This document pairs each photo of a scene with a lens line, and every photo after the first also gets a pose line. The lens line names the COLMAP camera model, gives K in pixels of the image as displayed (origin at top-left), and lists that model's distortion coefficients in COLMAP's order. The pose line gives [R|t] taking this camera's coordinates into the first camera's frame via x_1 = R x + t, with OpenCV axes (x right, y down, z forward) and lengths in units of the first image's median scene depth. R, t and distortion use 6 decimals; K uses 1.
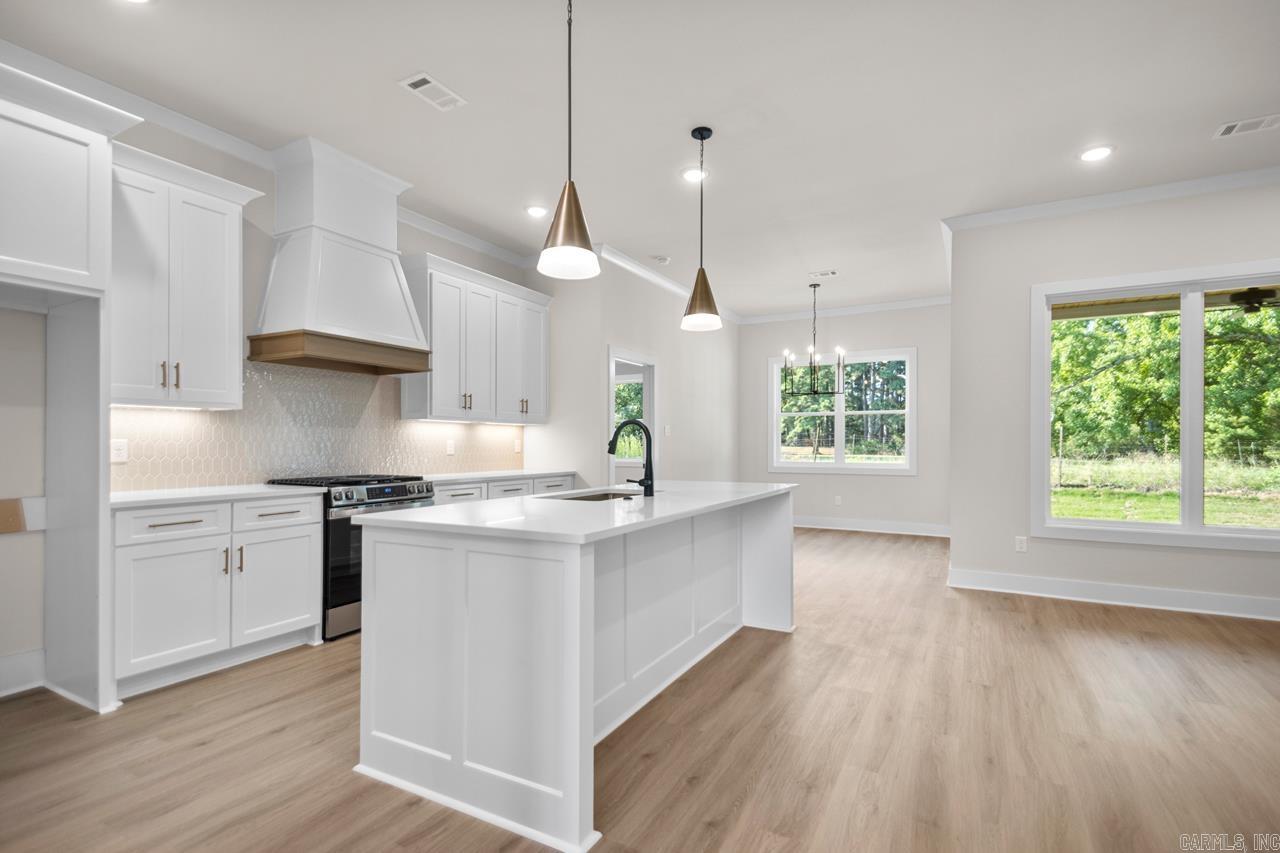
lens RADIAL K [[597.2, 0, 650.9], [0, 597.2, 442.1], [0, 0, 1]] dist [0.020882, -0.000302]
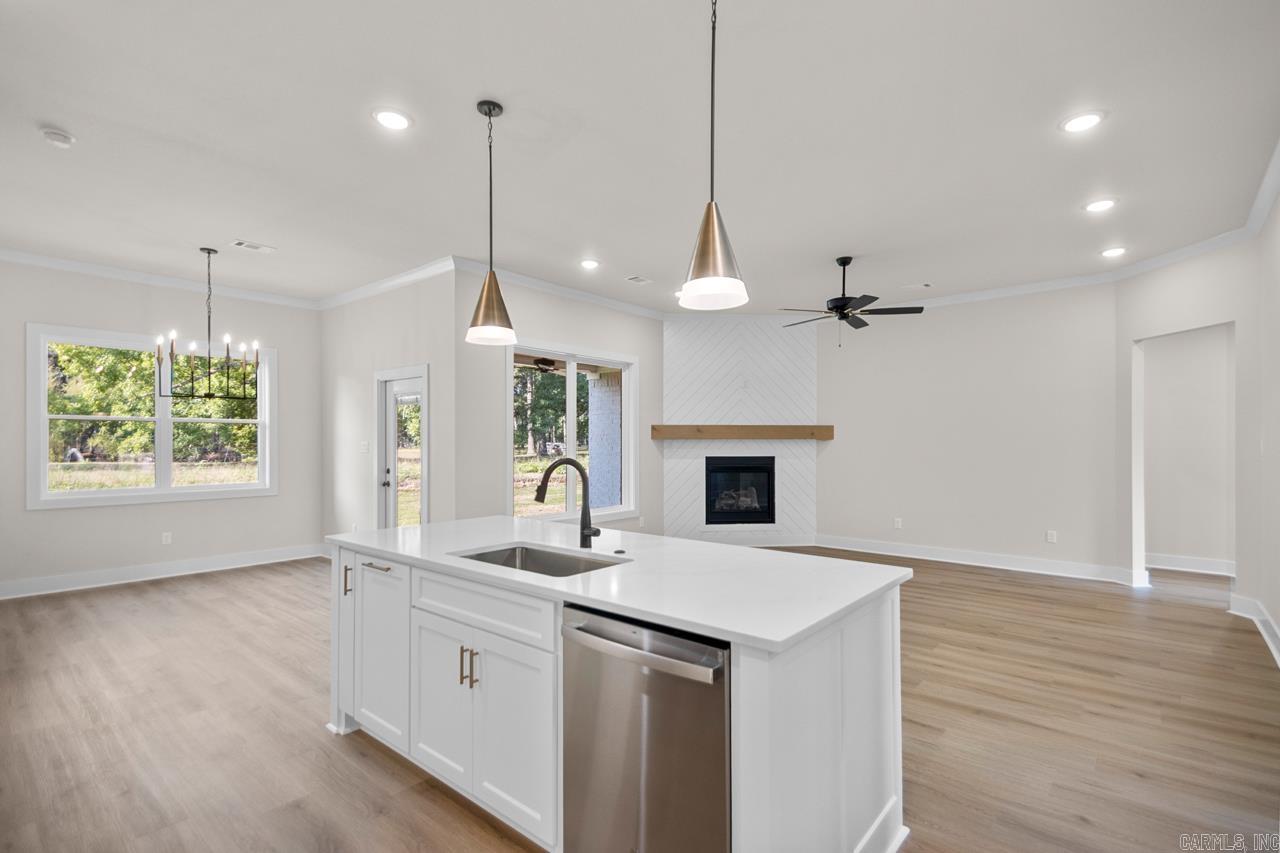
lens RADIAL K [[596.0, 0, 649.4], [0, 596.0, 440.6], [0, 0, 1]] dist [0.039215, -0.018750]
pose [[0.202353, 0.001871, 0.979311, -0.653520], [-0.001931, 0.999997, -0.001512, -0.048886], [-0.979311, -0.001585, 0.202356, 0.579993]]
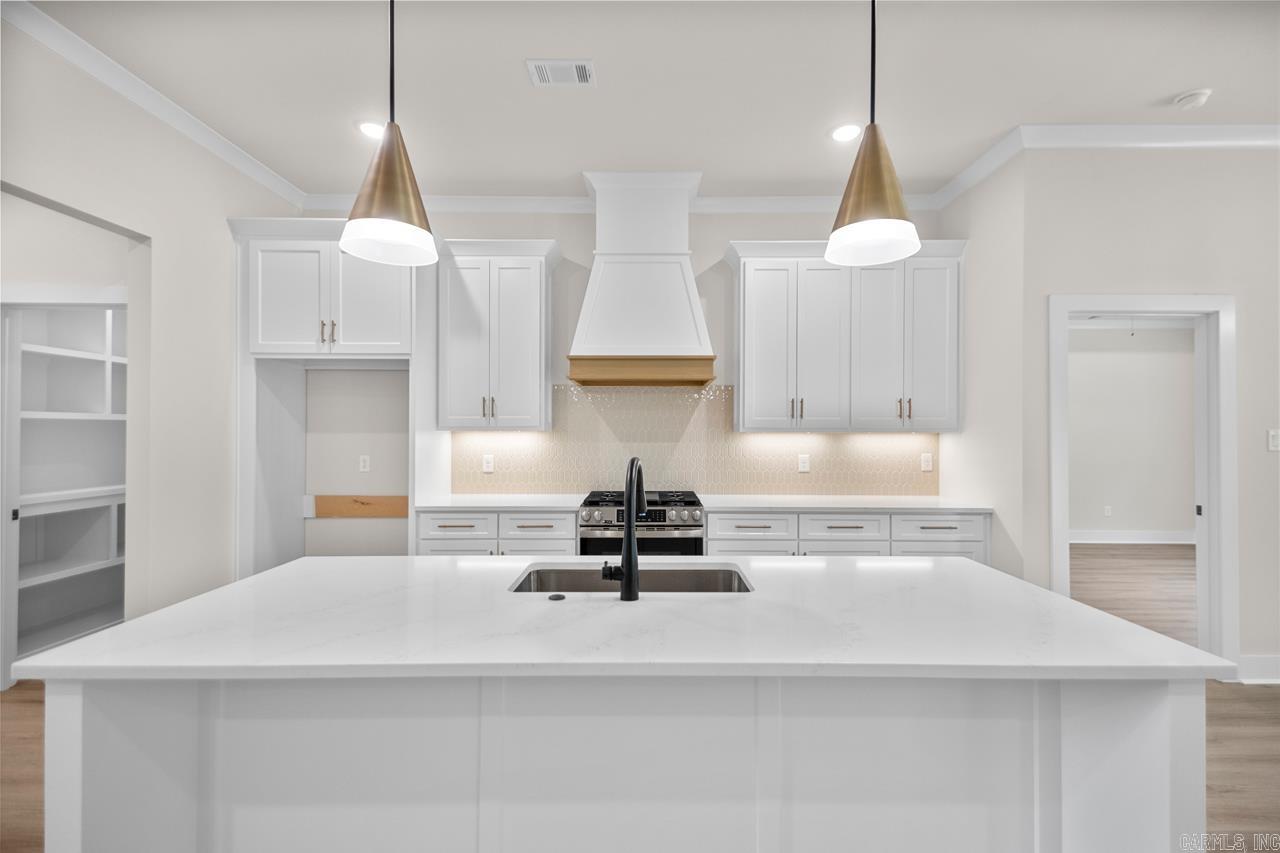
lens RADIAL K [[584.4, 0, 650.6], [0, 584.4, 427.9], [0, 0, 1]] dist [0.015098, -0.000459]
pose [[0.473488, -0.005295, -0.880784, 0.381509], [0.001480, 0.999985, -0.005216, -0.050308], [0.880799, 0.001166, 0.473489, 0.600228]]
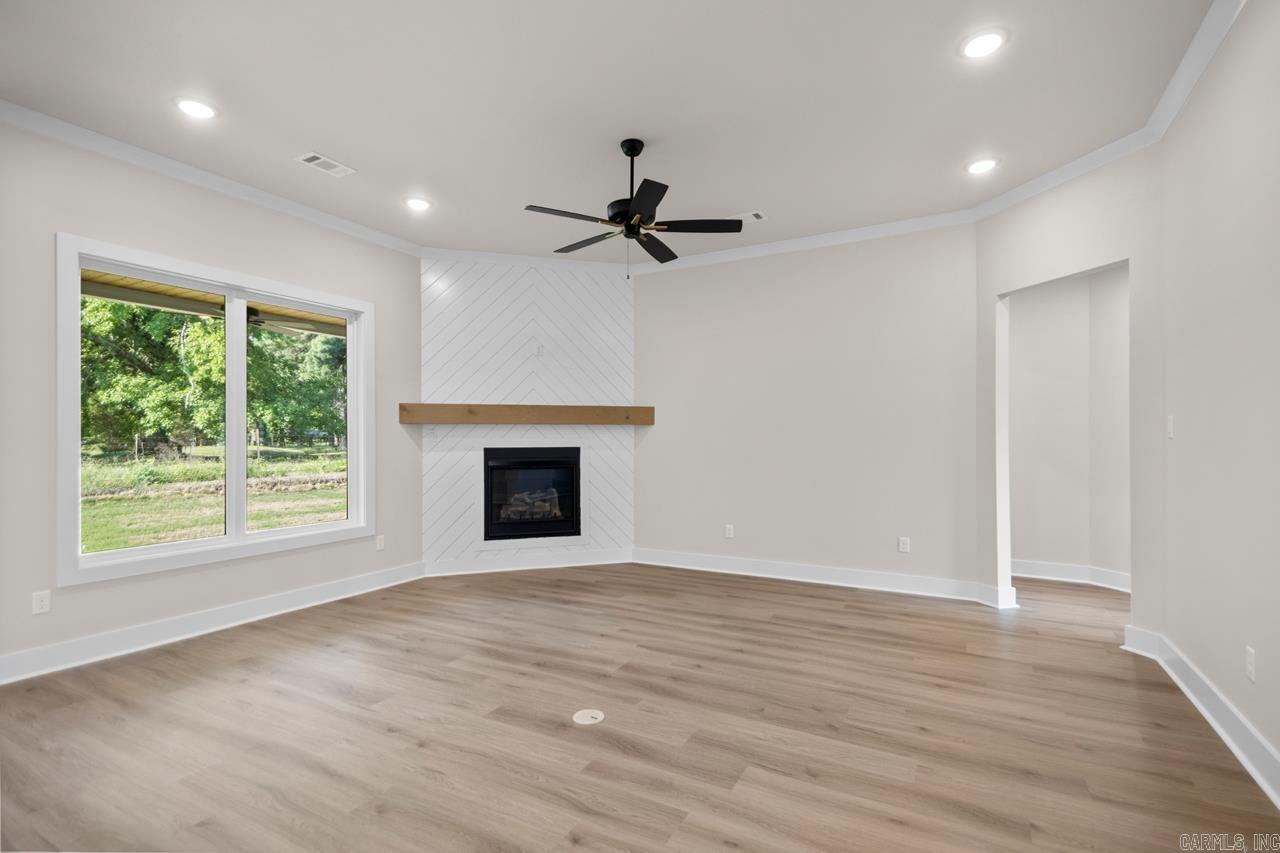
lens RADIAL K [[593.6, 0, 652.6], [0, 593.6, 437.3], [0, 0, 1]] dist [0.020949, -0.000421]
pose [[-0.004213, -0.000256, 0.999991, -0.096755], [0.000570, 1.000000, 0.000258, -0.023835], [-0.999991, 0.000571, -0.004213, 0.386307]]
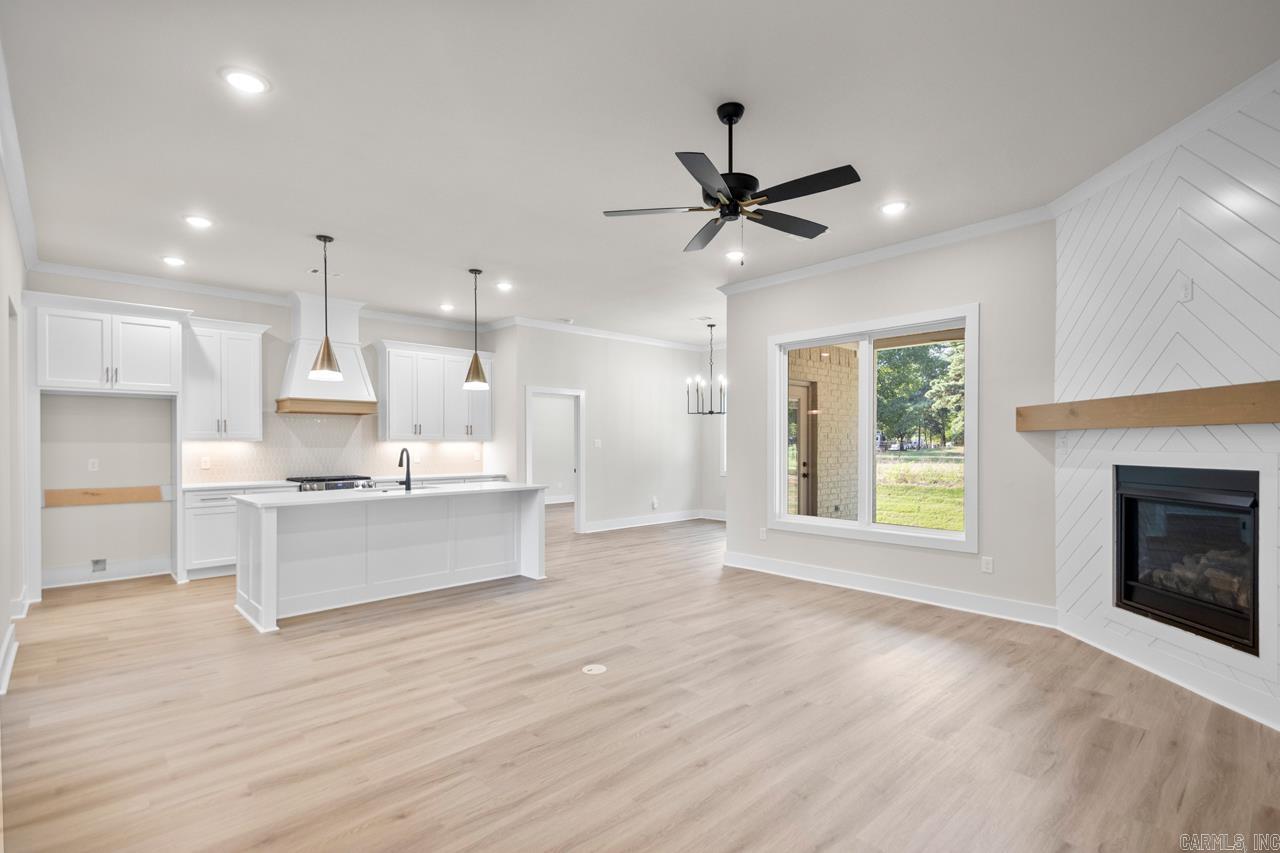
lens RADIAL K [[597.2, 0, 650.9], [0, 597.2, 442.1], [0, 0, 1]] dist [0.020882, -0.000302]
pose [[0.951614, -0.005686, -0.307242, 0.992790], [0.005820, 0.999983, -0.000482, -0.039679], [0.307240, -0.001330, 0.951631, -0.397793]]
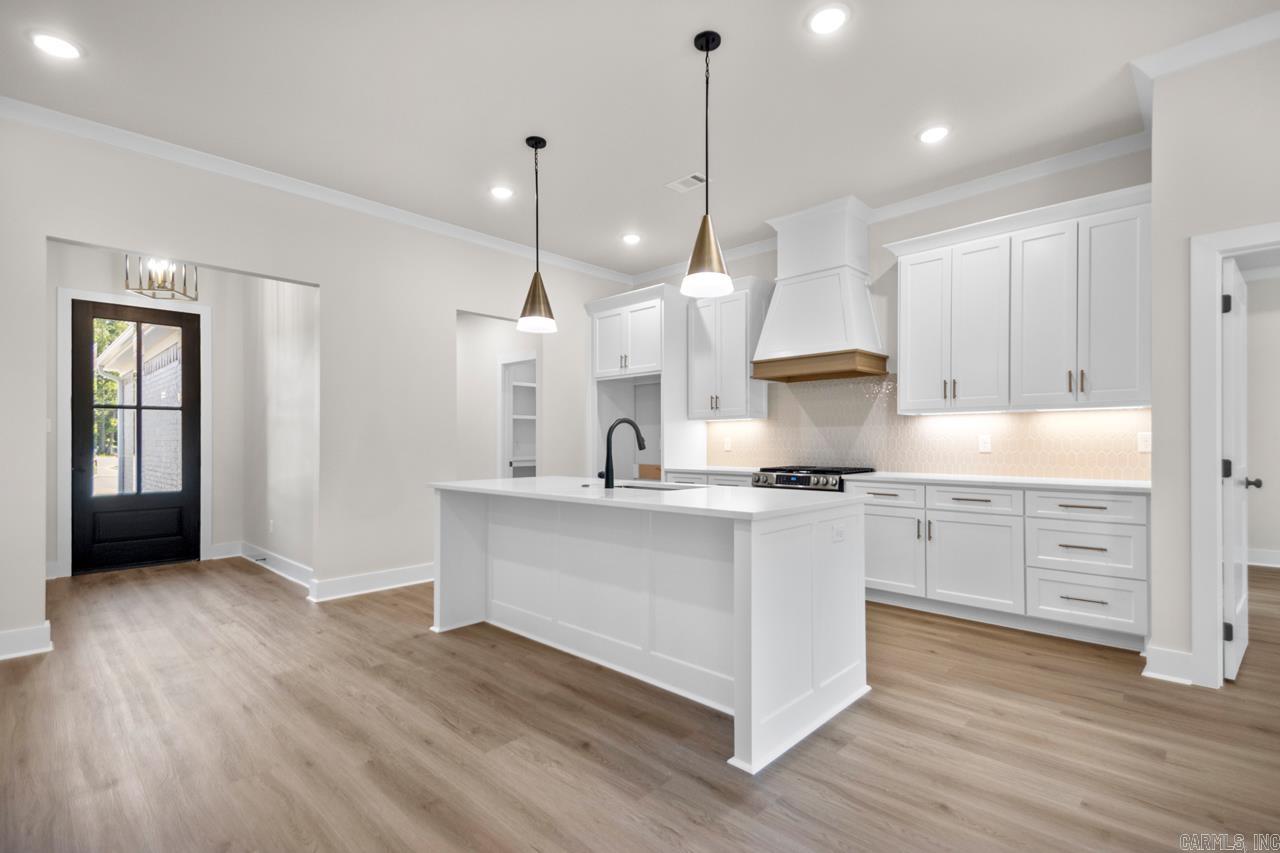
lens RADIAL K [[593.6, 0, 652.6], [0, 593.6, 437.3], [0, 0, 1]] dist [0.020949, -0.000421]
pose [[-0.260953, -0.006654, -0.965329, 0.810232], [0.007563, 0.999931, -0.008937, 0.005786], [0.965322, -0.009633, -0.260885, 1.073053]]
